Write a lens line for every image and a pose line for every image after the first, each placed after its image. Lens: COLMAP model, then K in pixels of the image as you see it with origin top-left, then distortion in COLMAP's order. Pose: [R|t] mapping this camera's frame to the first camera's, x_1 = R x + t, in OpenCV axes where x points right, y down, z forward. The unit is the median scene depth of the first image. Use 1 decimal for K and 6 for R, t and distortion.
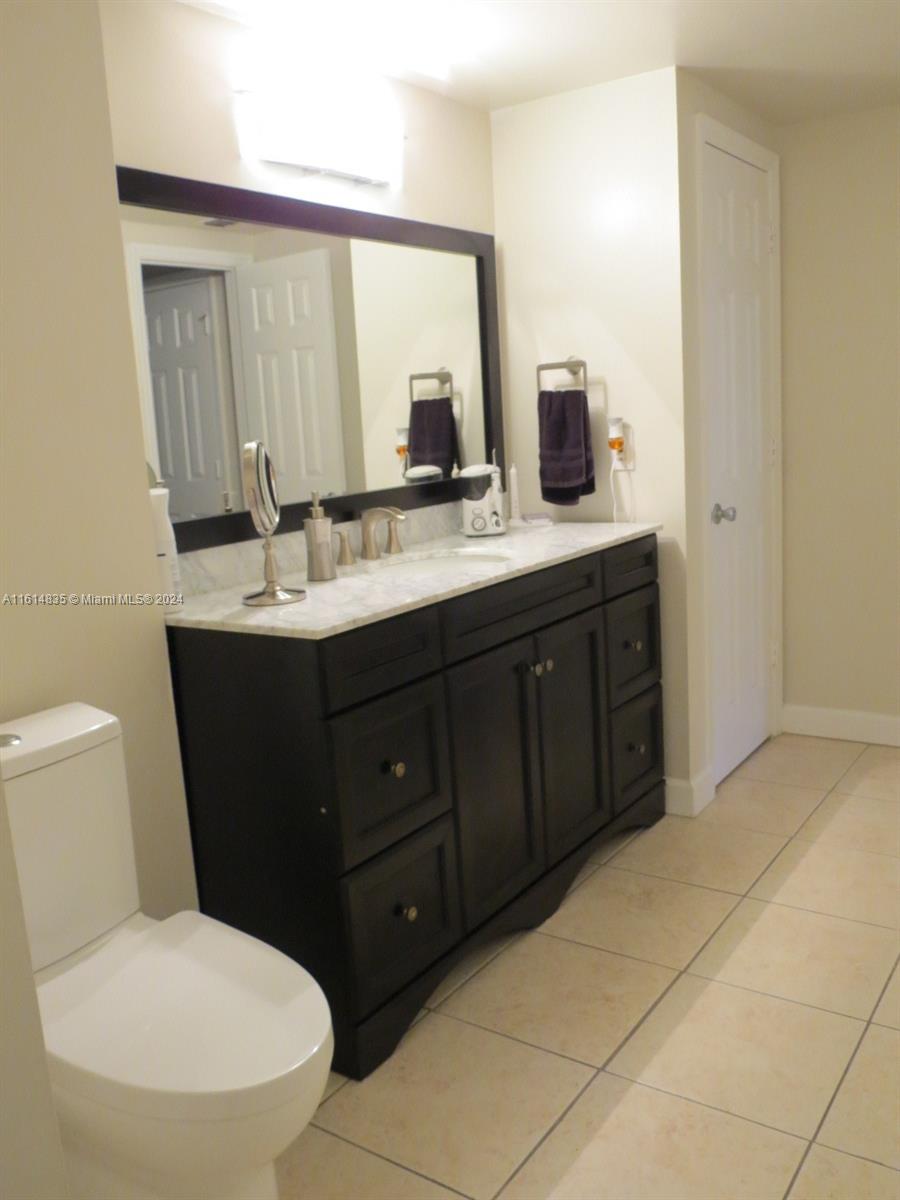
lens RADIAL K [[1064.4, 0, 449.6], [0, 1064.4, 597.4], [0, 0, 1]] dist [-0.011854, 0.002254]
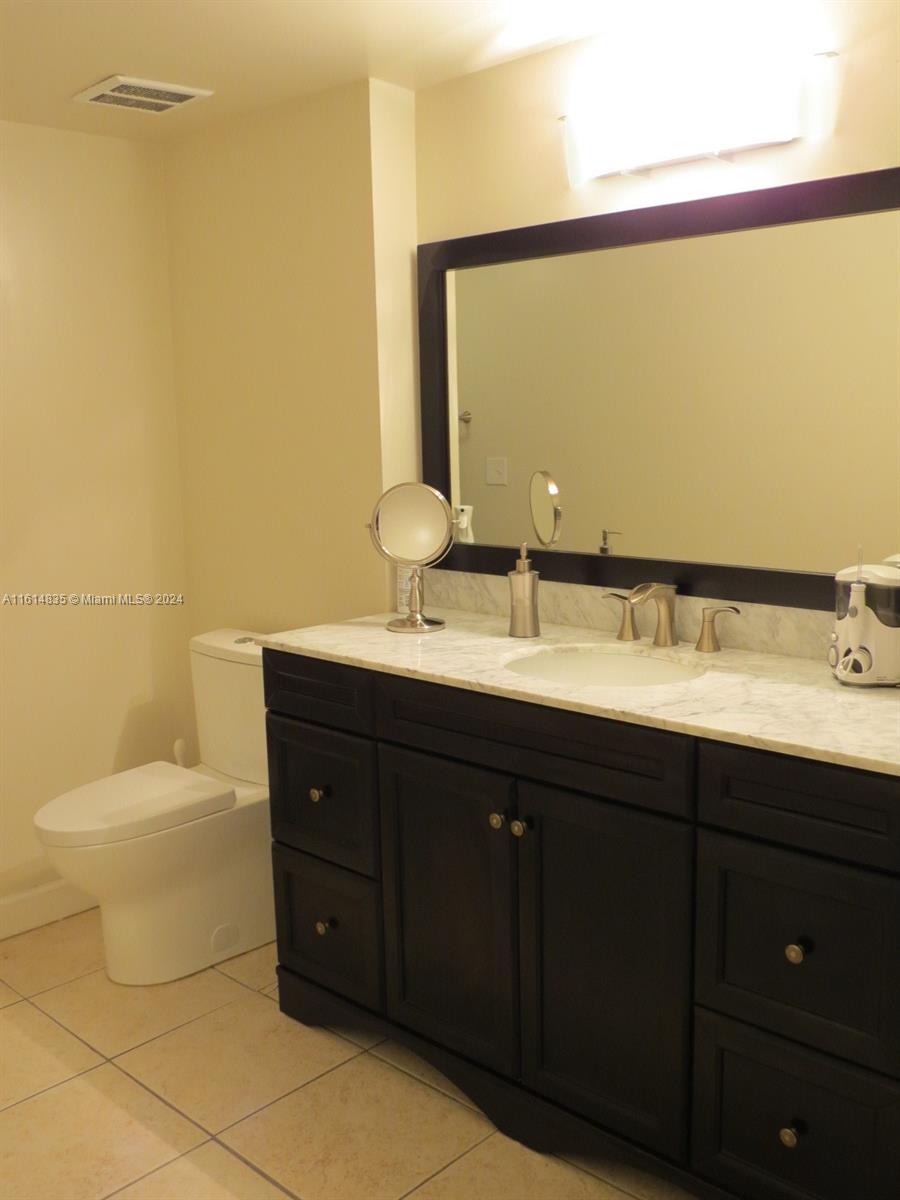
lens RADIAL K [[1167.4, 0, 450.0], [0, 1167.4, 601.4], [0, 0, 1]] dist [-0.010037, 0.000000]
pose [[-0.179531, 0.224599, -0.957770, 0.925561], [-0.132229, 0.959245, 0.249731, -0.312007], [0.974825, 0.171479, -0.142516, 1.134001]]
